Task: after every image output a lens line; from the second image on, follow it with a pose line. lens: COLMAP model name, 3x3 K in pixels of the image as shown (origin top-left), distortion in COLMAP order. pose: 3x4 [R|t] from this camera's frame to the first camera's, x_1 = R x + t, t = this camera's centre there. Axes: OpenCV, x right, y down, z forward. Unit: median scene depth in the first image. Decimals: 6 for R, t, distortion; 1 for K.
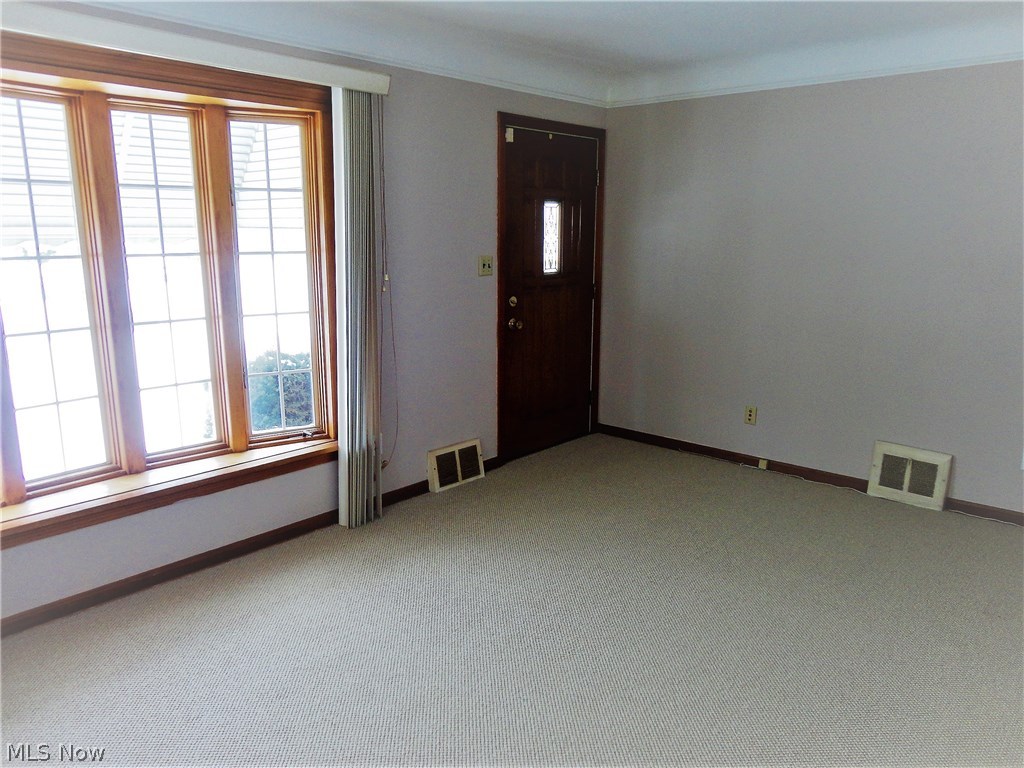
lens RADIAL K [[750.3, 0, 514.0], [0, 750.3, 388.8], [0, 0, 1]] dist [0.017599, 0.008229]
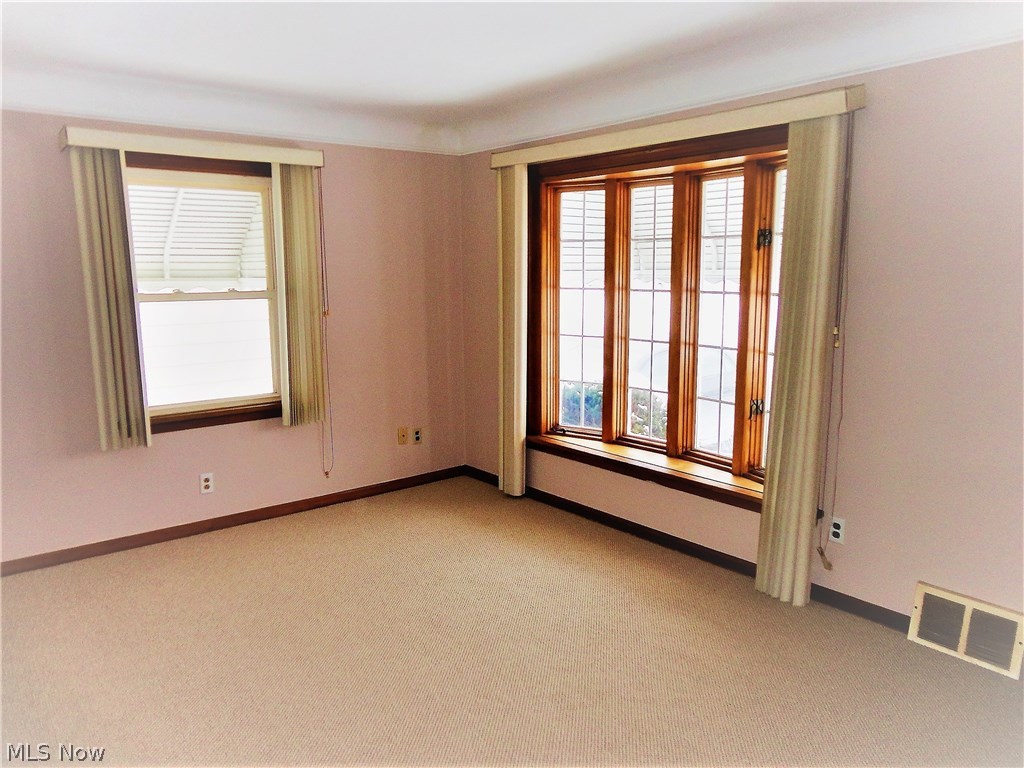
lens RADIAL K [[750.3, 0, 515.1], [0, 750.3, 383.3], [0, 0, 1]] dist [0.017599, 0.008229]
pose [[-0.121172, 0.156457, -0.980224, 0.882185], [-0.217584, 0.959298, 0.180014, -0.207304], [0.968491, 0.235093, -0.082198, 0.923255]]
